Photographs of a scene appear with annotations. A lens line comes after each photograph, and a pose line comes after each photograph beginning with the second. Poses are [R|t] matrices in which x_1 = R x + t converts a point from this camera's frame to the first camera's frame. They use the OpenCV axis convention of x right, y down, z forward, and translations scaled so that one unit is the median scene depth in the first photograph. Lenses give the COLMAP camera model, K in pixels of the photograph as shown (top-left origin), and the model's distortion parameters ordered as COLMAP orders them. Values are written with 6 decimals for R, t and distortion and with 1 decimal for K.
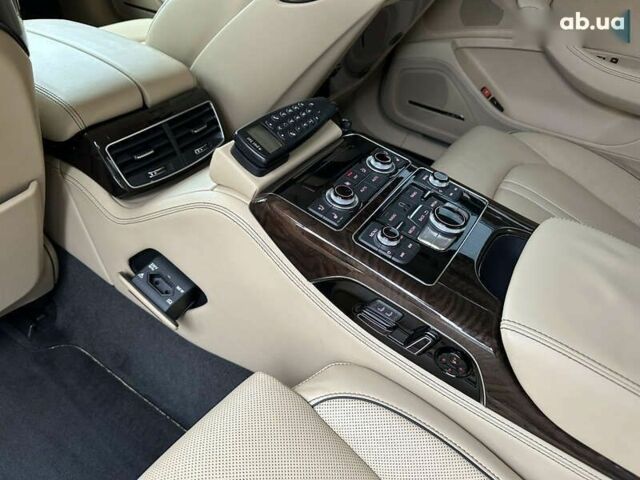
lens RADIAL K [[453.4, 0, 320.0], [0, 453.4, 240.0], [0, 0, 1]] dist [0.096900, -0.159100]
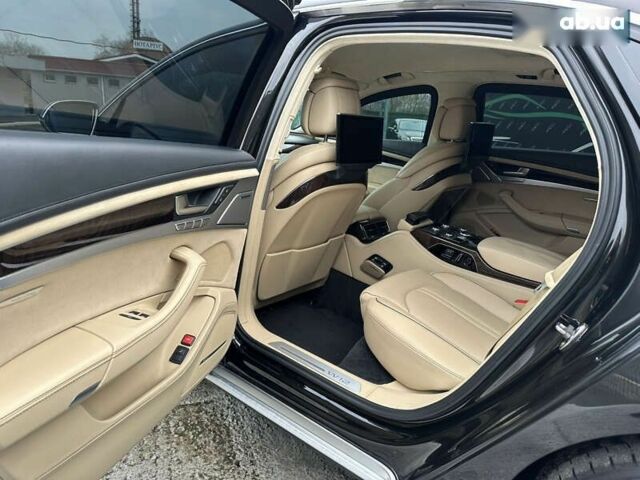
lens RADIAL K [[453.4, 0, 320.0], [0, 453.4, 240.0], [0, 0, 1]] dist [0.096900, -0.159100]
pose [[0.988616, 0.002133, -0.150448, -0.237957], [-0.067216, 0.900842, -0.428913, 1.226936], [0.134615, 0.434142, 0.890730, -1.834921]]
